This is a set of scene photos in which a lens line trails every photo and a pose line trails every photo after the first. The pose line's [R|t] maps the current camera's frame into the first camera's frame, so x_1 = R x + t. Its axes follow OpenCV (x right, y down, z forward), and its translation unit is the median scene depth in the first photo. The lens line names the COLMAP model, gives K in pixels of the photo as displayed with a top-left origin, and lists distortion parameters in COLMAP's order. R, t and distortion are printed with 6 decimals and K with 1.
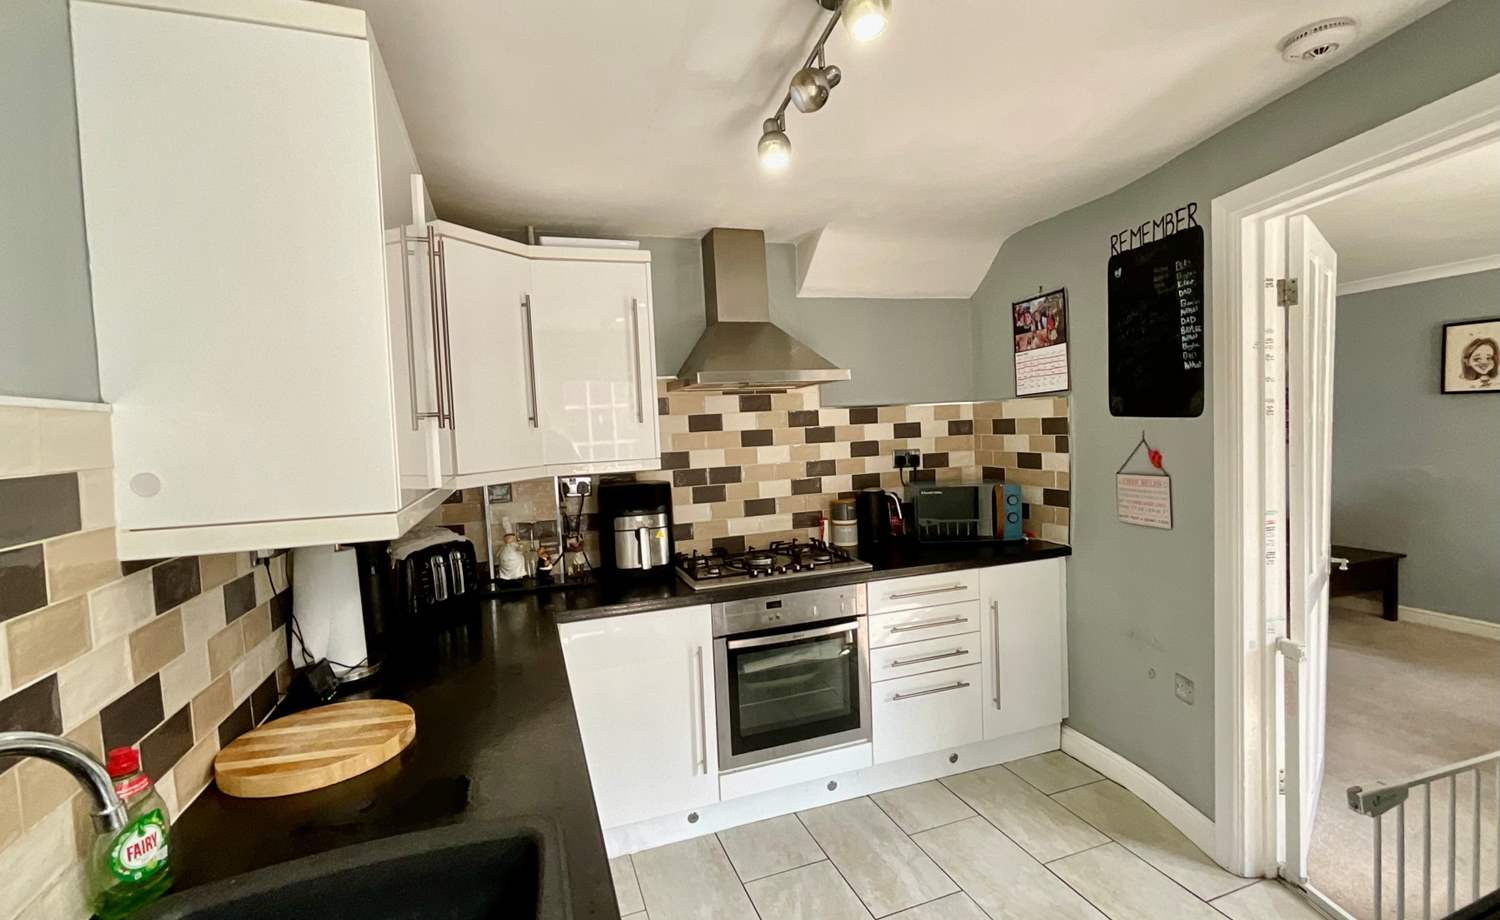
lens RADIAL K [[682.5, 0, 750.0], [0, 682.5, 460.0], [0, 0, 1]] dist [0.018156, 0.000159]
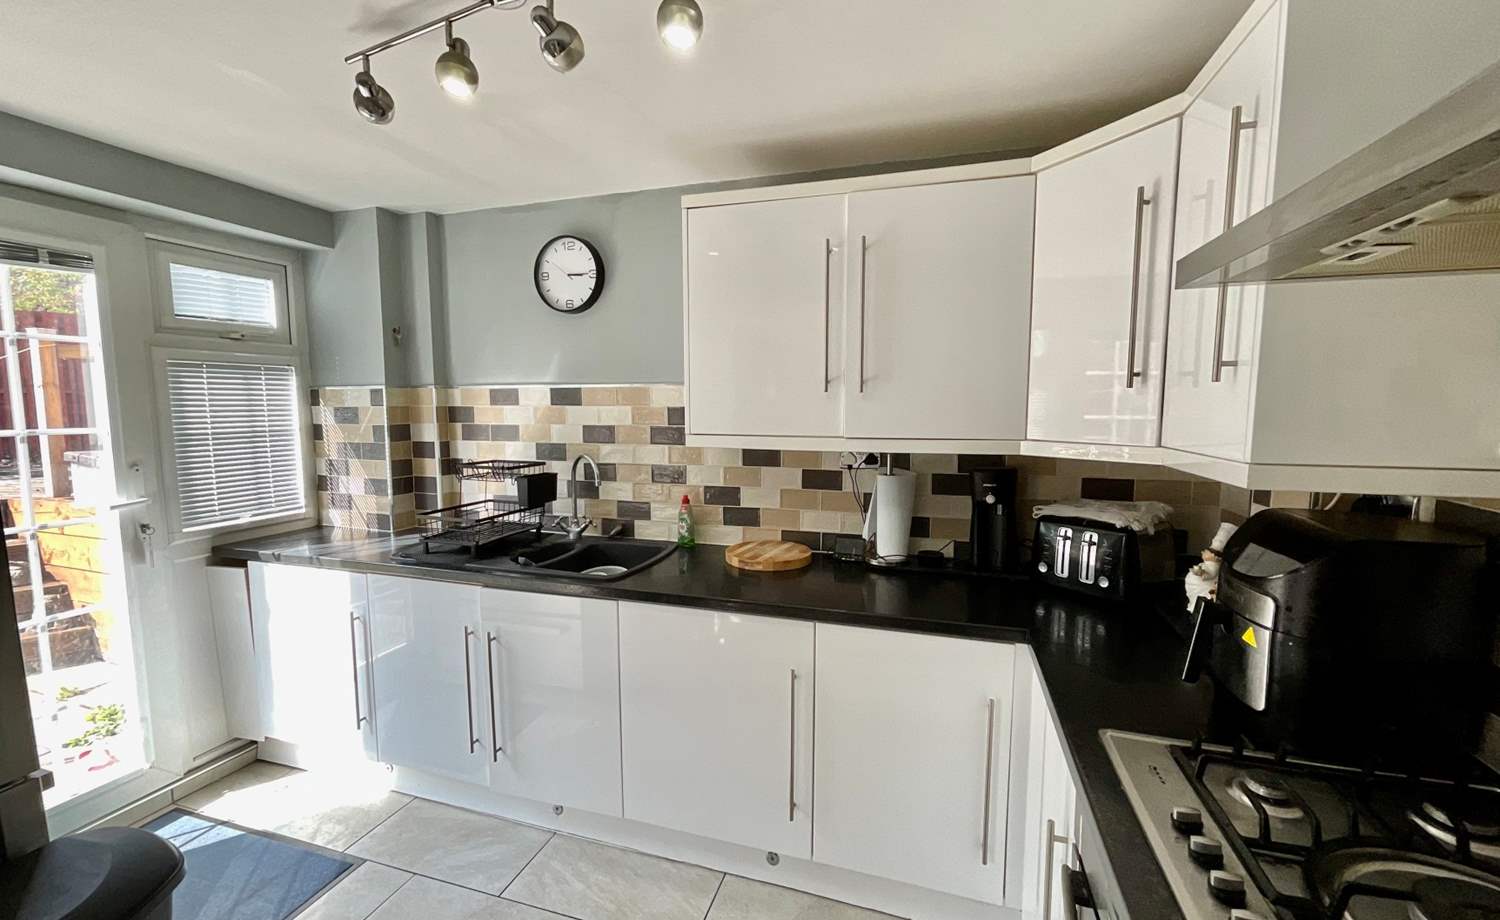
lens RADIAL K [[603.3, 0, 750.5], [0, 603.3, 462.6], [0, 0, 1]] dist [-0.000582, -0.000011]
pose [[-0.610362, 0.118905, -0.783147, 0.298886], [-0.013936, 0.986904, 0.160703, -0.050194], [0.792000, 0.109001, -0.600712, 0.834240]]
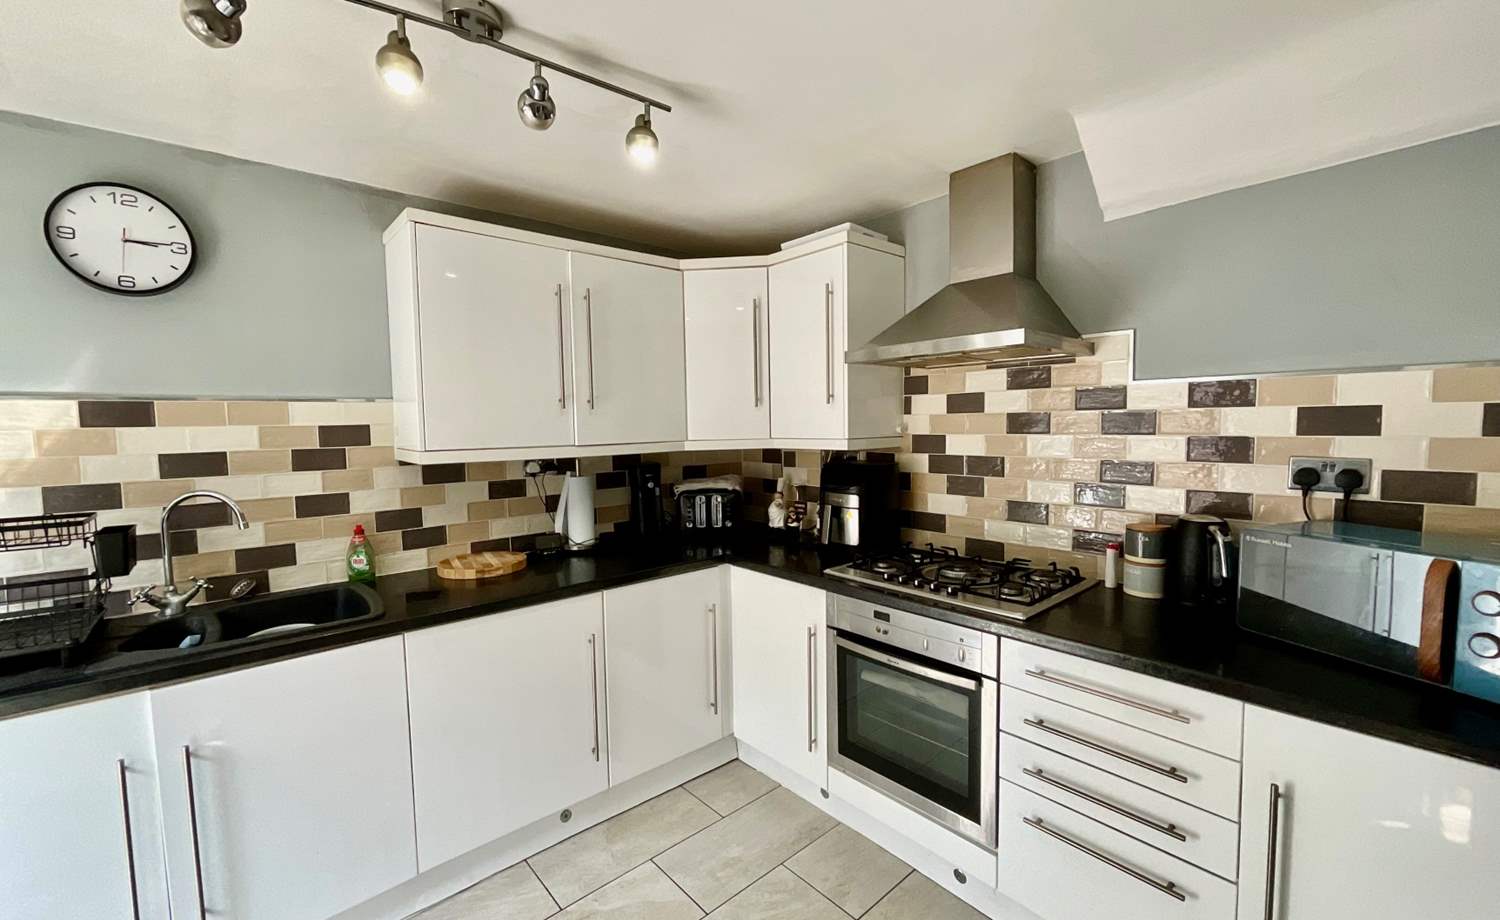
lens RADIAL K [[613.3, 0, 754.3], [0, 613.3, 460.5], [0, 0, 1]] dist [-0.002024, 0.000053]
pose [[0.362870, 0.098550, -0.926614, 0.554129], [-0.046100, 0.995073, 0.087778, -0.037316], [0.930699, 0.010865, 0.365625, 0.460703]]
